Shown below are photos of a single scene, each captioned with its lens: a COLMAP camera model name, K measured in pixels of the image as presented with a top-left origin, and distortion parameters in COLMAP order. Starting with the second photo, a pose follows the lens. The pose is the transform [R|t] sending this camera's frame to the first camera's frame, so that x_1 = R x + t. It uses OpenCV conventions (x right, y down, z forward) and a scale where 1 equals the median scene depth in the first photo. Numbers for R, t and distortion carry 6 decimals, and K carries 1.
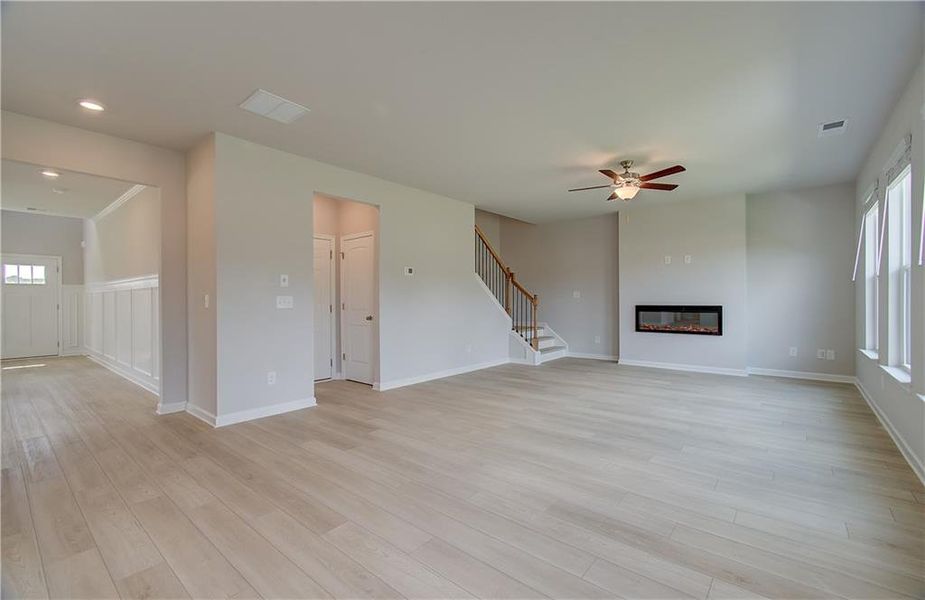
lens RADIAL K [[398.8, 0, 465.1], [0, 398.8, 301.4], [0, 0, 1]] dist [-0.001043, 0.000523]
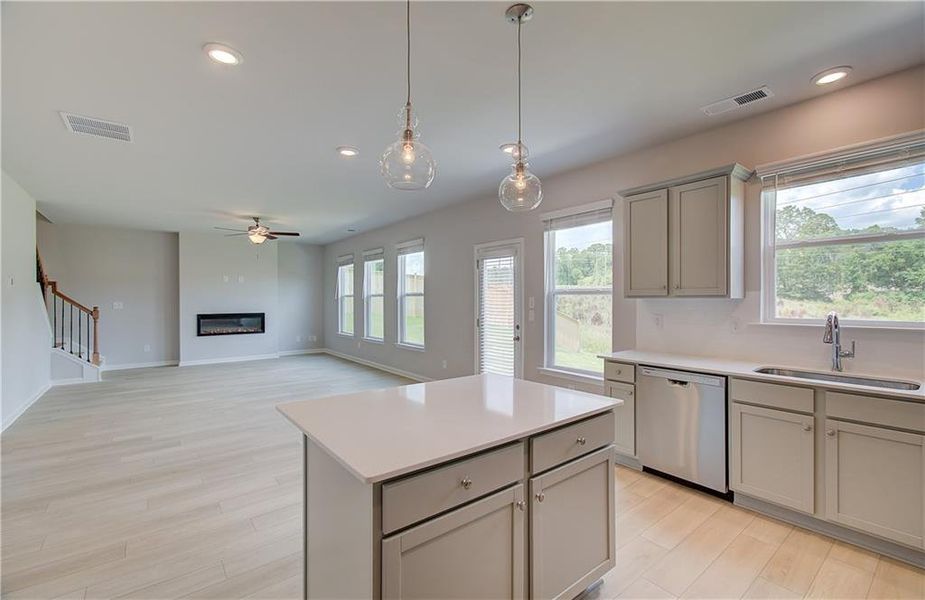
lens RADIAL K [[398.8, 0, 465.1], [0, 398.8, 301.4], [0, 0, 1]] dist [-0.001043, 0.000523]
pose [[0.206290, -0.001680, 0.978489, -0.667538], [0.006333, 0.999980, 0.000382, -0.028242], [-0.978470, 0.006118, 0.206296, -0.045898]]
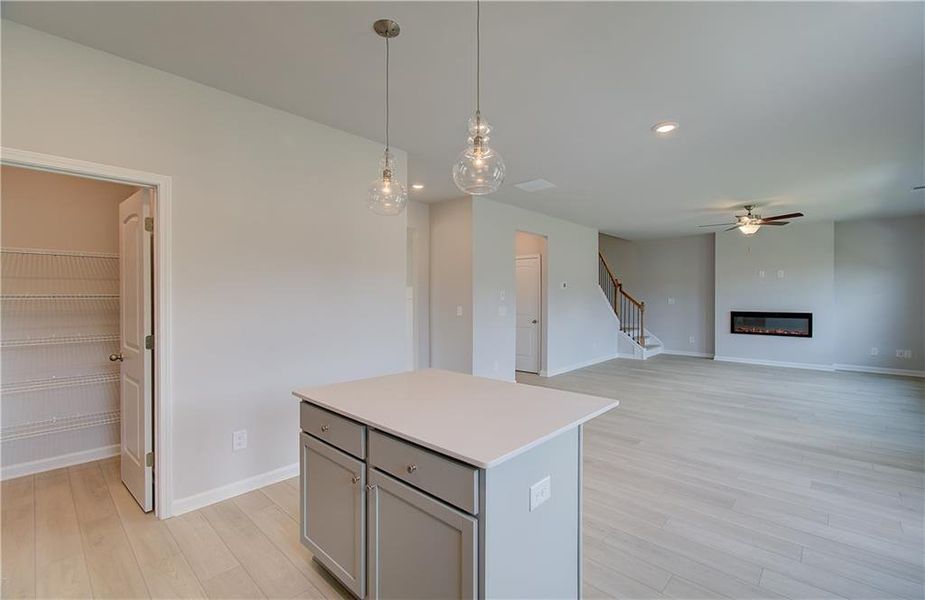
lens RADIAL K [[398.8, 0, 465.1], [0, 398.8, 301.4], [0, 0, 1]] dist [-0.001043, 0.000523]
pose [[0.998317, 0.005274, -0.057749, -0.349186], [-0.004888, 0.999965, 0.006811, -0.028292], [0.057782, -0.006518, 0.998308, -0.284458]]
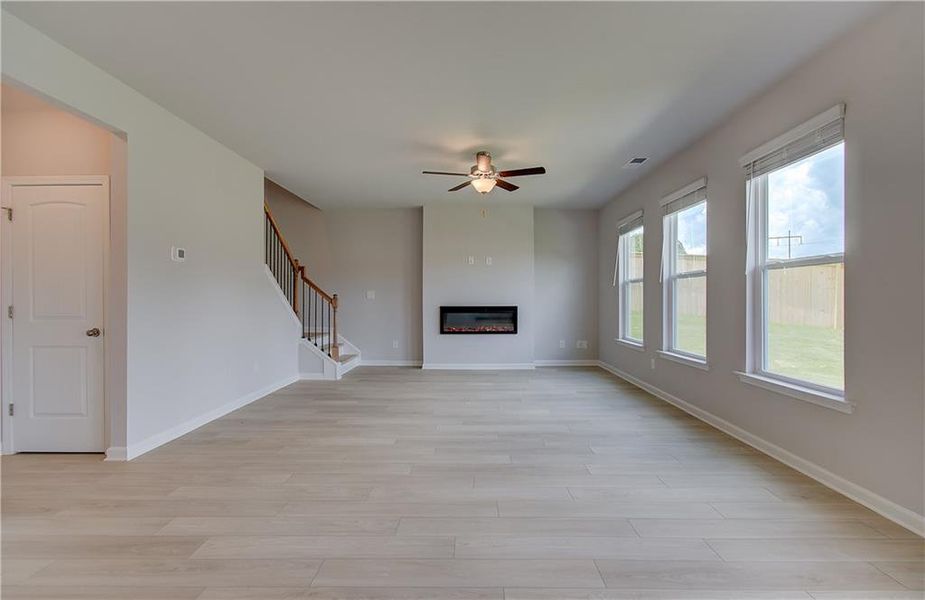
lens RADIAL K [[410.0, 0, 465.6], [0, 410.0, 301.5], [0, 0, 1]] dist [0.000303, 0.000619]
pose [[0.774994, 0.002598, 0.631963, -0.178616], [-0.001003, 0.999995, -0.002881, 0.000893], [-0.631968, 0.001598, 0.774993, 0.212401]]
